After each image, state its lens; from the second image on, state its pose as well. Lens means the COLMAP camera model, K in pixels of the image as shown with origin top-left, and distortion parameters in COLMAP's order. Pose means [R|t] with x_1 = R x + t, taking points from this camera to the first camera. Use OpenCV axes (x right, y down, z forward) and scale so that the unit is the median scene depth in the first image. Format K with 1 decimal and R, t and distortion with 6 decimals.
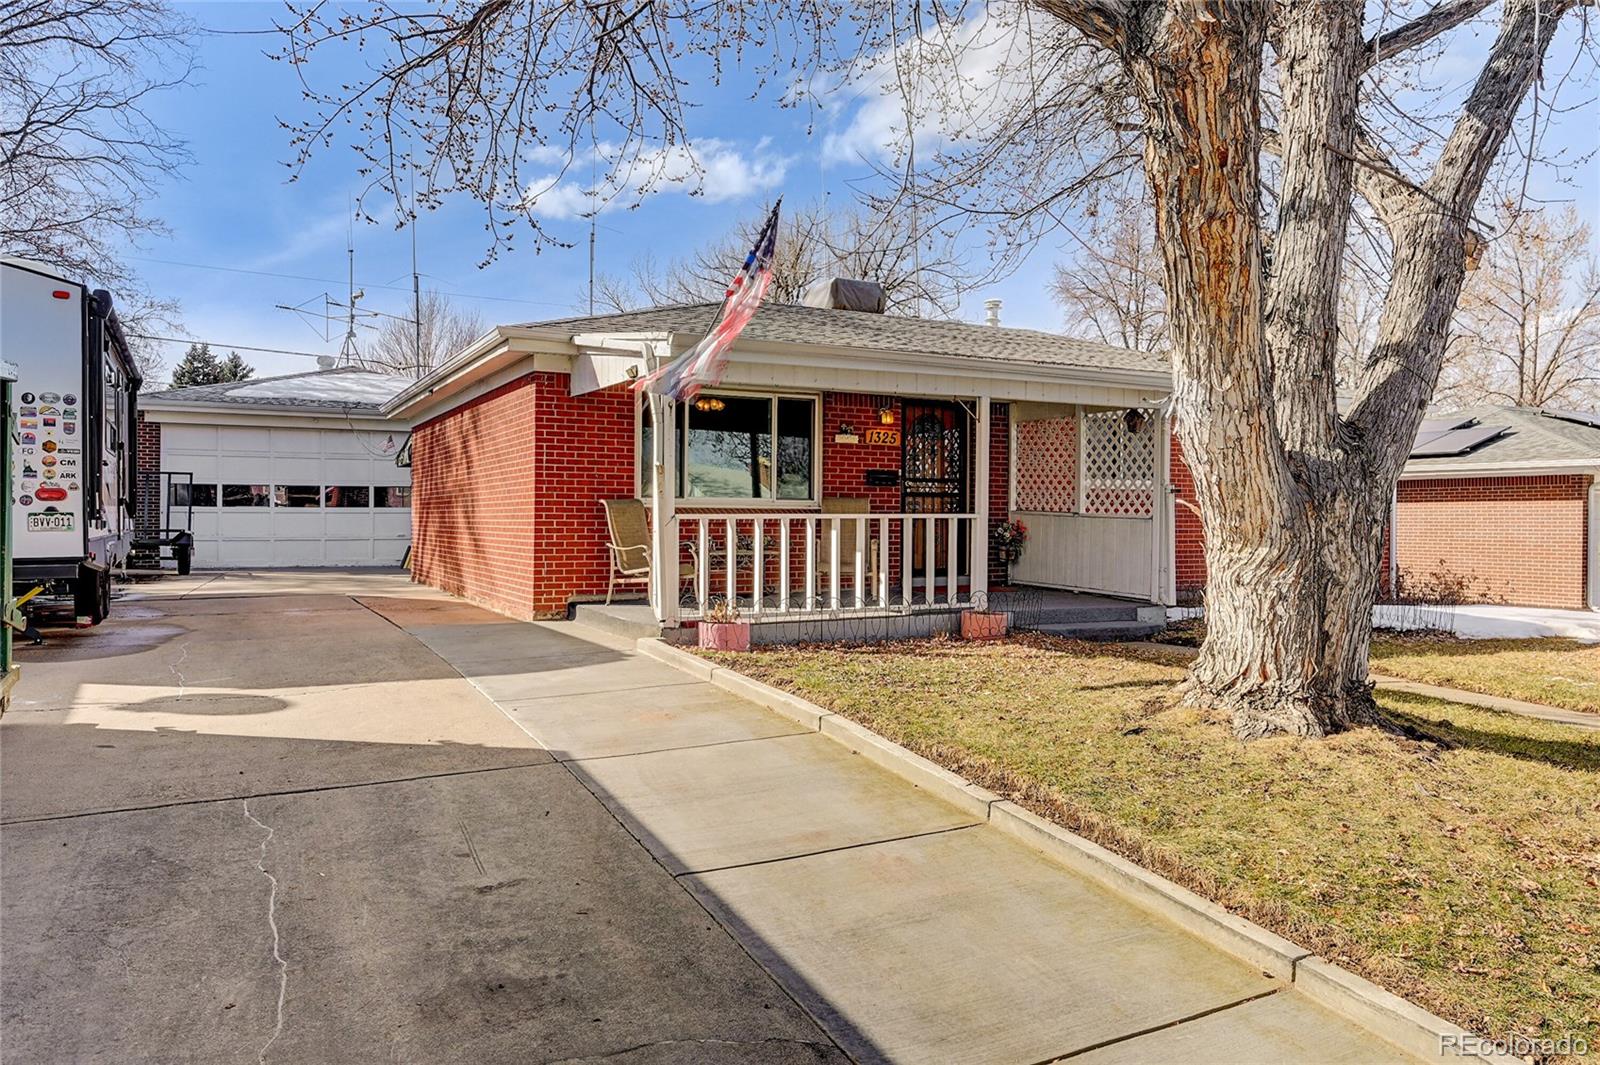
lens RADIAL K [[1083.0, 0, 801.5], [0, 1083.0, 525.5], [0, 0, 1]] dist [-0.000189, 0.000372]
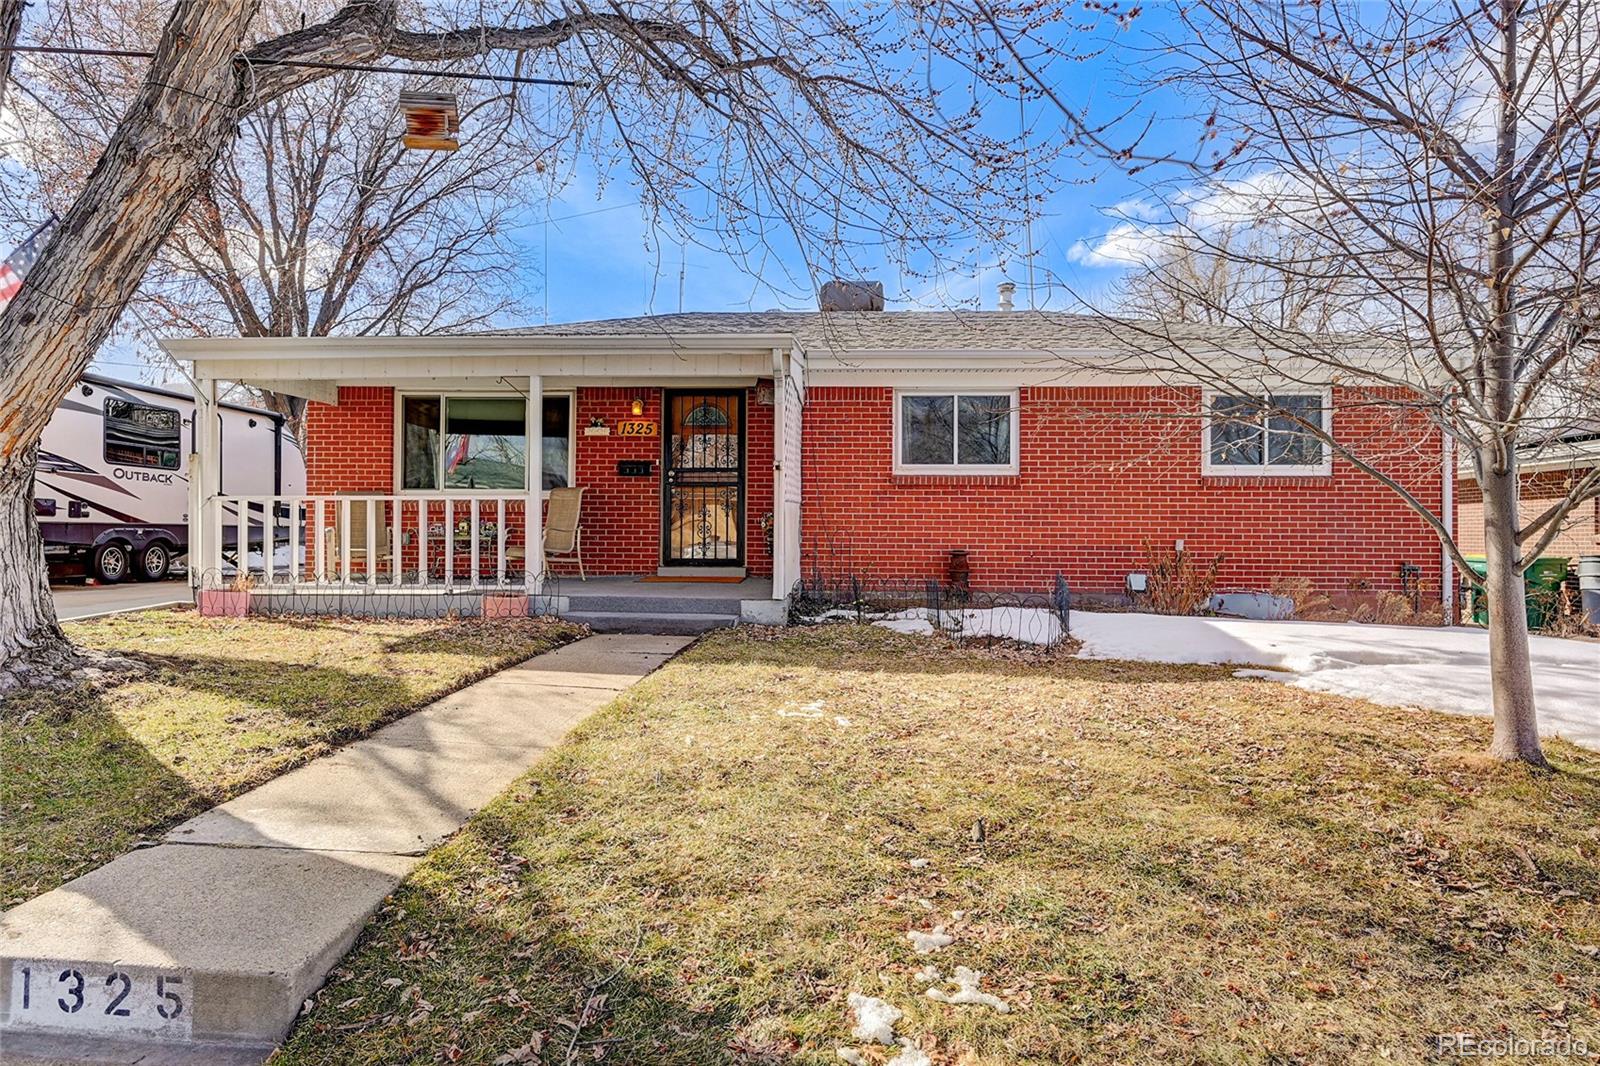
lens RADIAL K [[923.8, 0, 798.5], [0, 923.8, 533.3], [0, 0, 1]] dist [-0.001135, -0.000092]
pose [[0.871977, 0.005088, -0.489520, 0.657946], [-0.002437, 0.999979, 0.006054, 0.013675], [0.489540, -0.004086, 0.871971, 0.310142]]
